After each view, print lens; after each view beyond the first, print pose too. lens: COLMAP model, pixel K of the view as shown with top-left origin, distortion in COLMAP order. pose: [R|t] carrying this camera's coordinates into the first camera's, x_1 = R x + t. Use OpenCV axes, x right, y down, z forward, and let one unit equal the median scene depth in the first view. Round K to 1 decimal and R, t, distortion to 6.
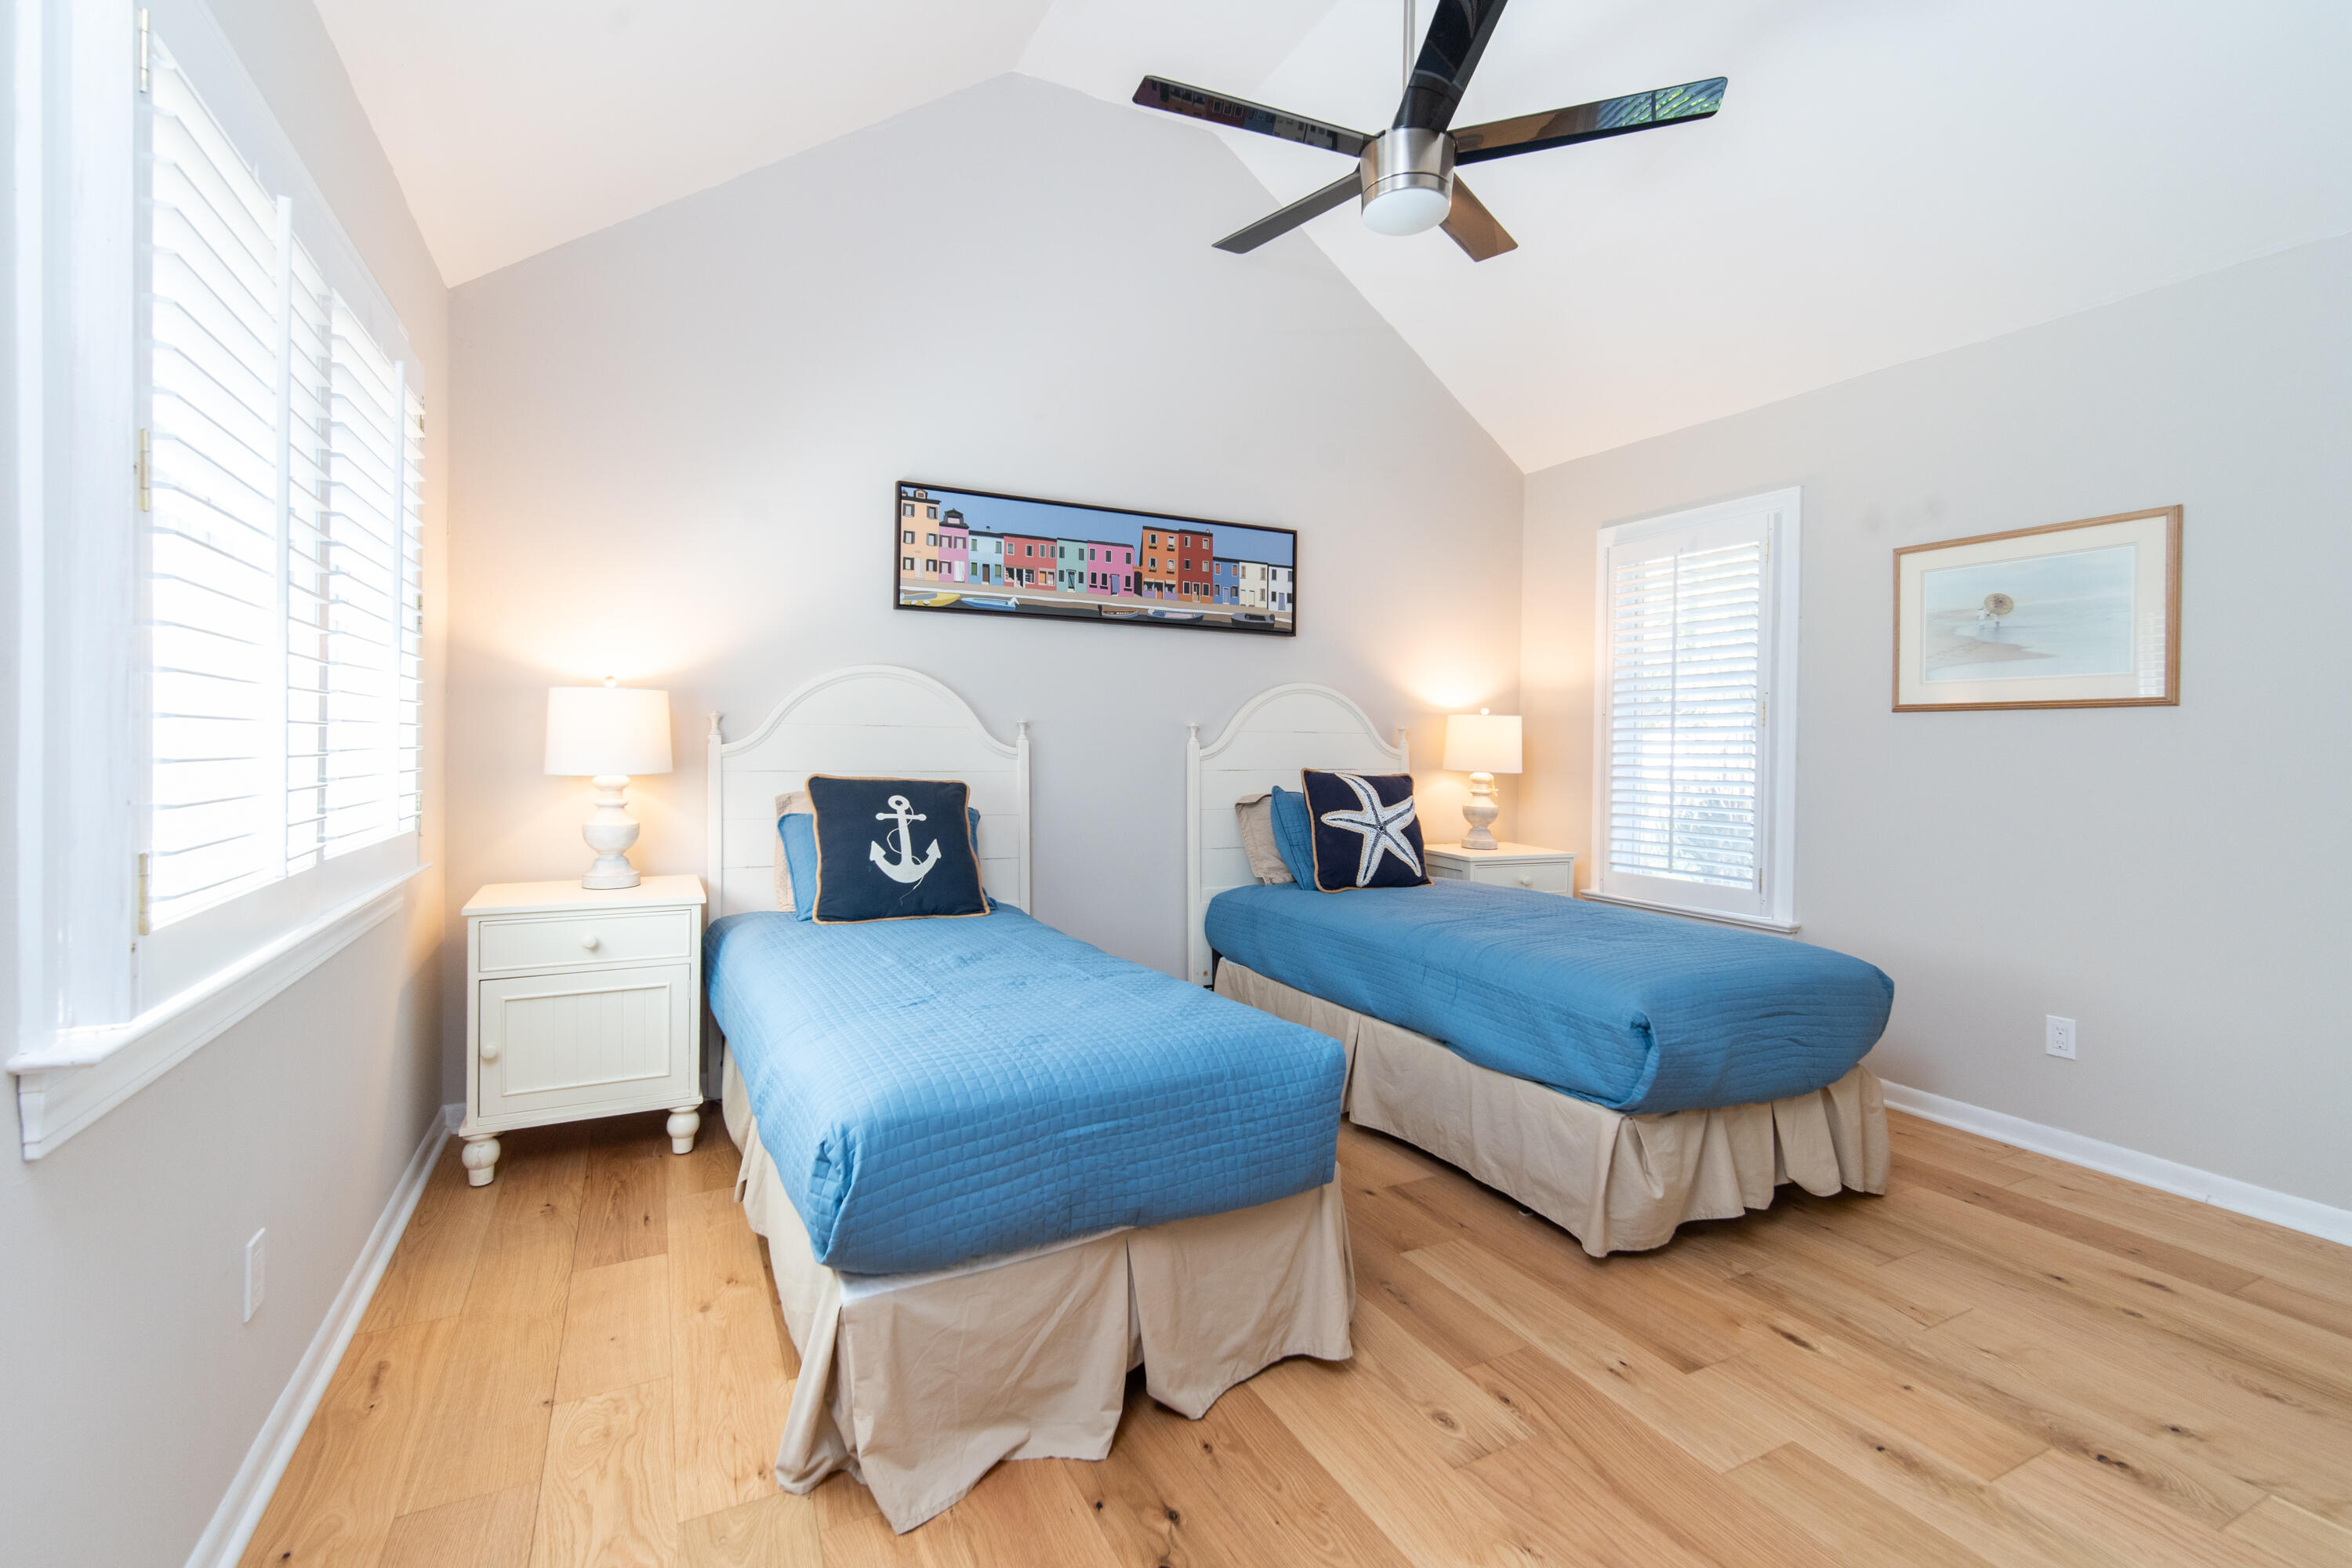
lens RADIAL K [[1008.0, 0, 1173.7], [0, 1008.0, 725.8], [0, 0, 1]] dist [-0.000921, -0.000041]
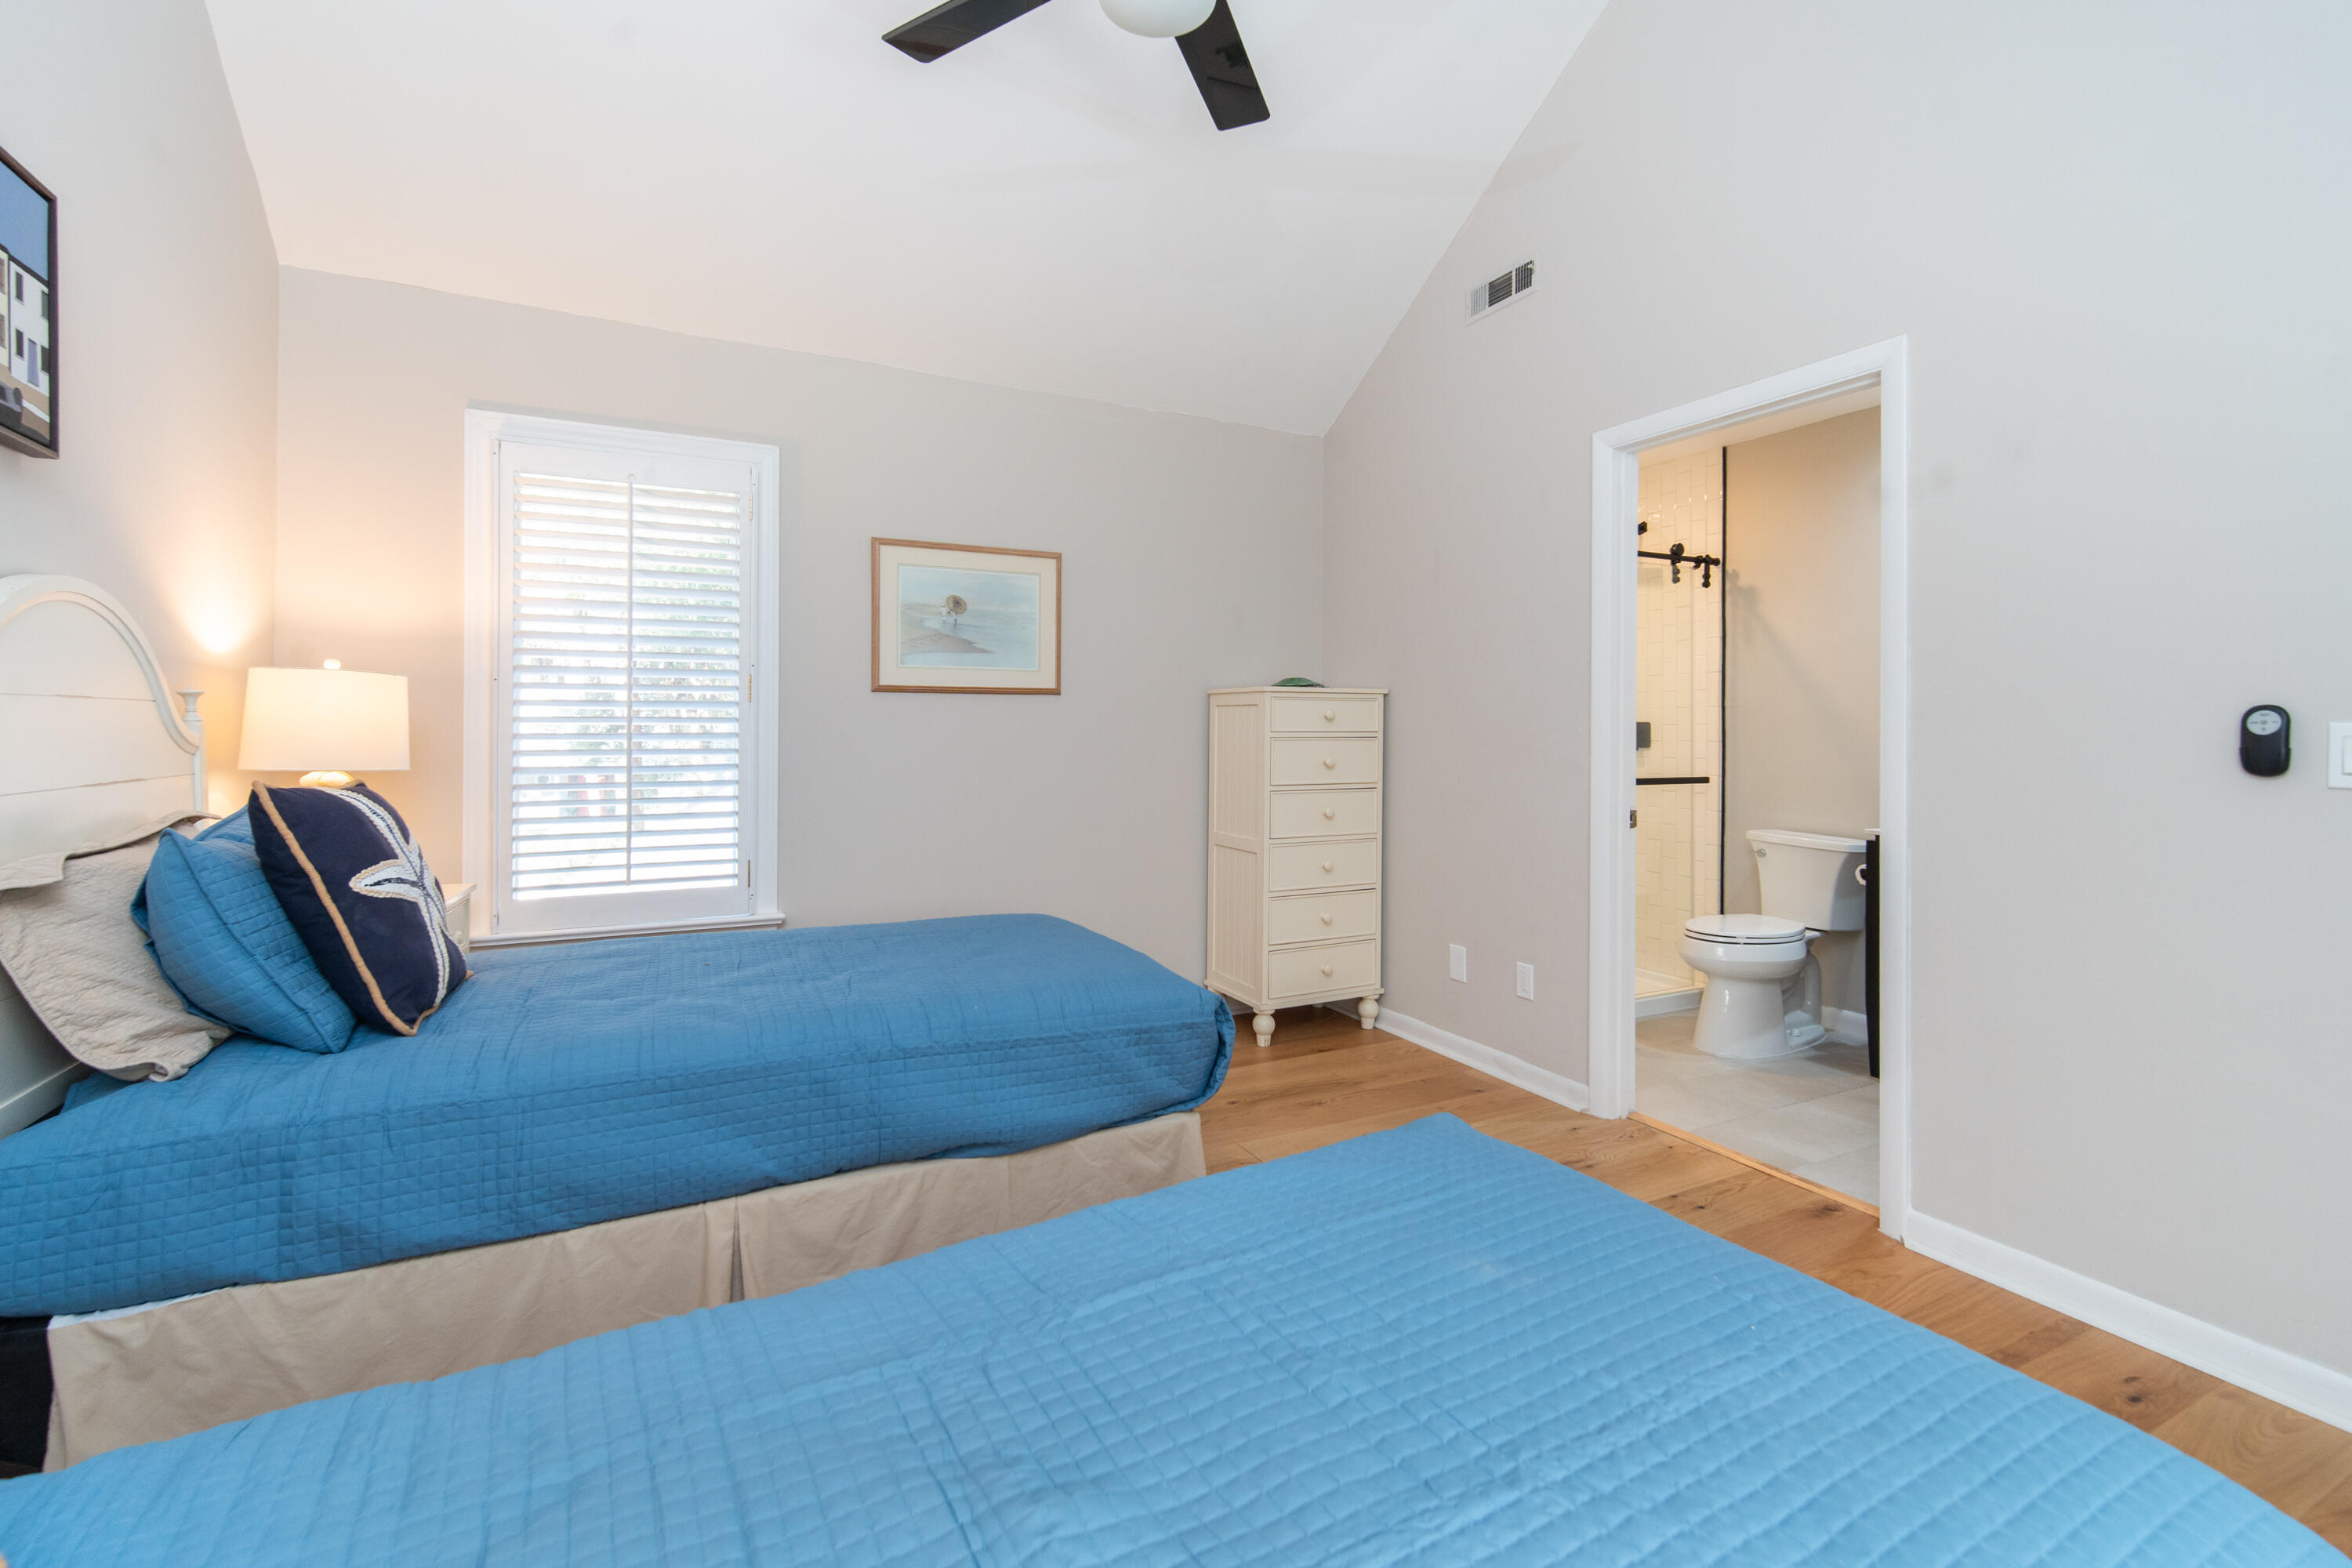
lens RADIAL K [[1008.0, 0, 1173.7], [0, 1008.0, 725.8], [0, 0, 1]] dist [-0.000921, -0.000041]
pose [[0.017350, -0.007225, 0.999823, -0.346459], [-0.020170, 0.999768, 0.007575, 0.007798], [-0.999646, -0.020298, 0.017201, 0.681371]]
